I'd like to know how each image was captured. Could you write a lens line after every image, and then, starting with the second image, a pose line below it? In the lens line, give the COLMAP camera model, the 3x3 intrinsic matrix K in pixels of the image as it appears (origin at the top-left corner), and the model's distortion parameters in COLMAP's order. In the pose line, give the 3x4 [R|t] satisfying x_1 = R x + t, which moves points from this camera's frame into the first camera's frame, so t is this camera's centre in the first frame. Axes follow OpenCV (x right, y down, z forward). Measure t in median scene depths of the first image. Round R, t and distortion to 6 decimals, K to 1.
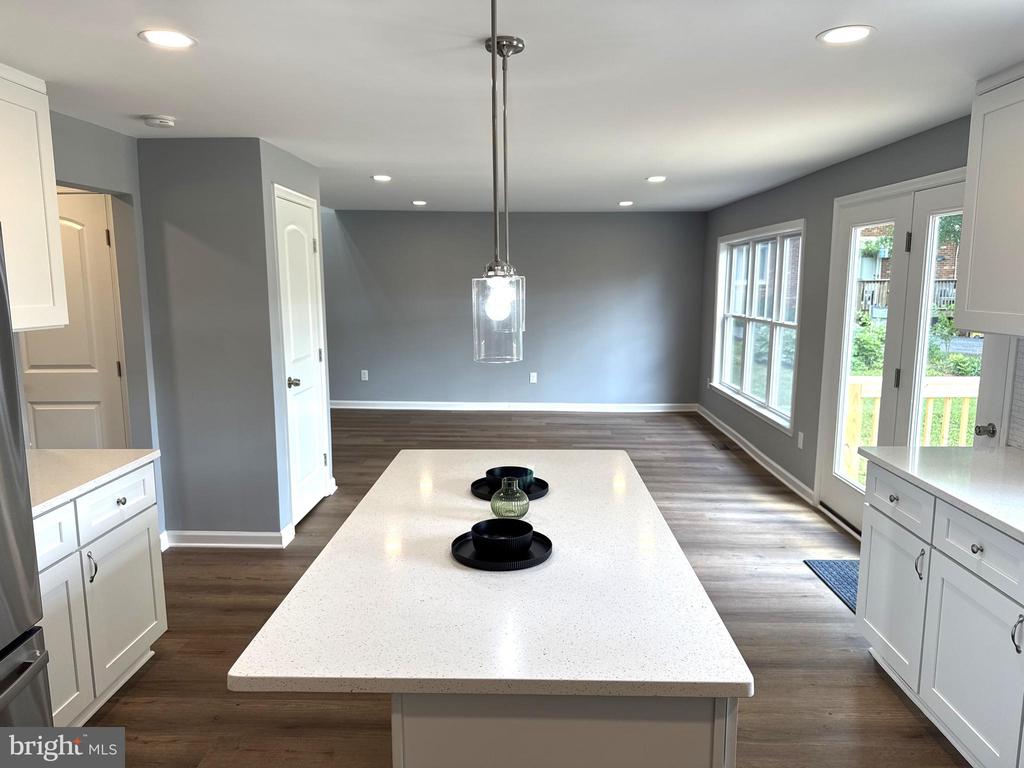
lens RADIAL K [[732.9, 0, 509.7], [0, 732.9, 389.3], [0, 0, 1]] dist [0.000968, -0.001953]
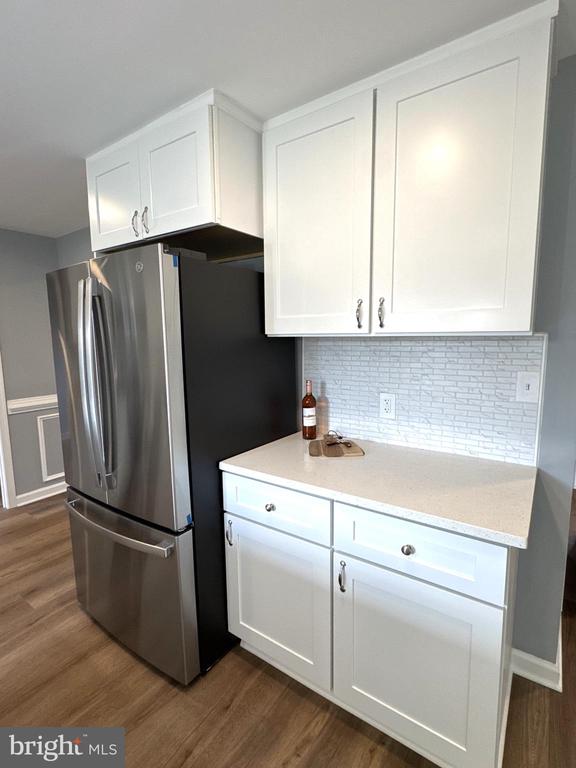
lens RADIAL K [[376.1, 0, 288.0], [0, 376.1, 384.0], [0, 0, 1]] dist [-0.003155, 0.000313]
pose [[-0.547905, 0.113612, -0.828790, -0.124345], [-0.109865, 0.972381, 0.205927, -0.083379], [0.829295, 0.203883, -0.520290, 0.957144]]
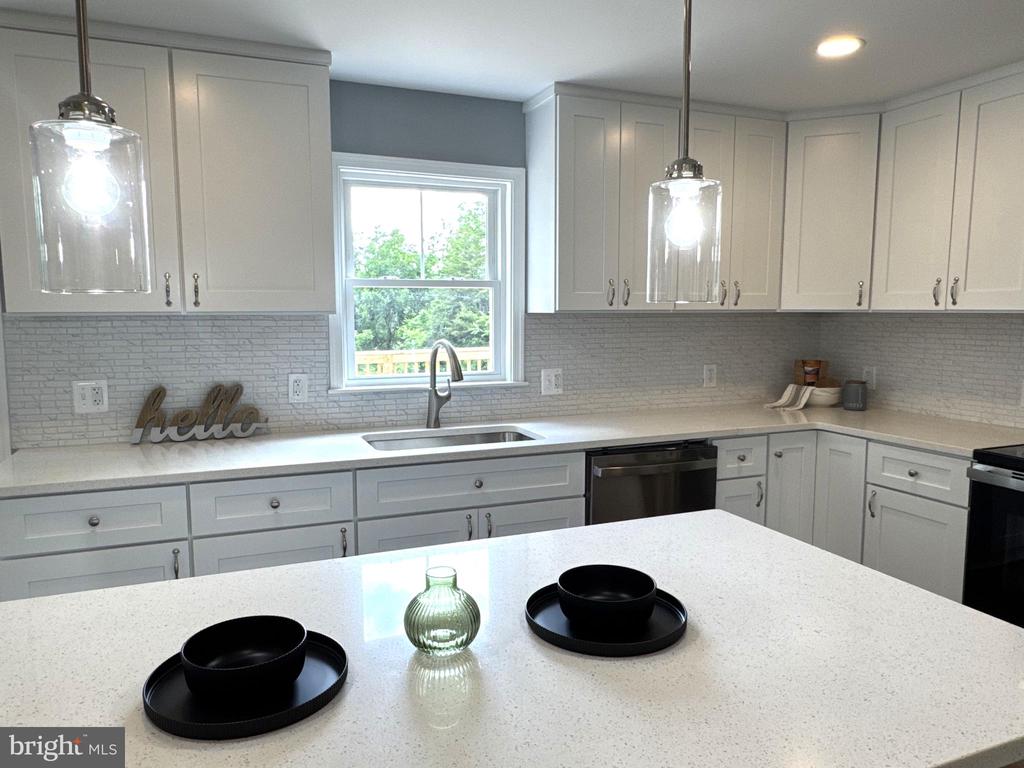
lens RADIAL K [[719.8, 0, 505.0], [0, 719.8, 386.8], [0, 0, 1]] dist [-0.004516, -0.002262]
pose [[-0.400266, -0.095652, 0.911393, -0.320929], [0.139490, 0.976589, 0.163755, -0.053024], [-0.905721, 0.192676, -0.377553, 0.774692]]
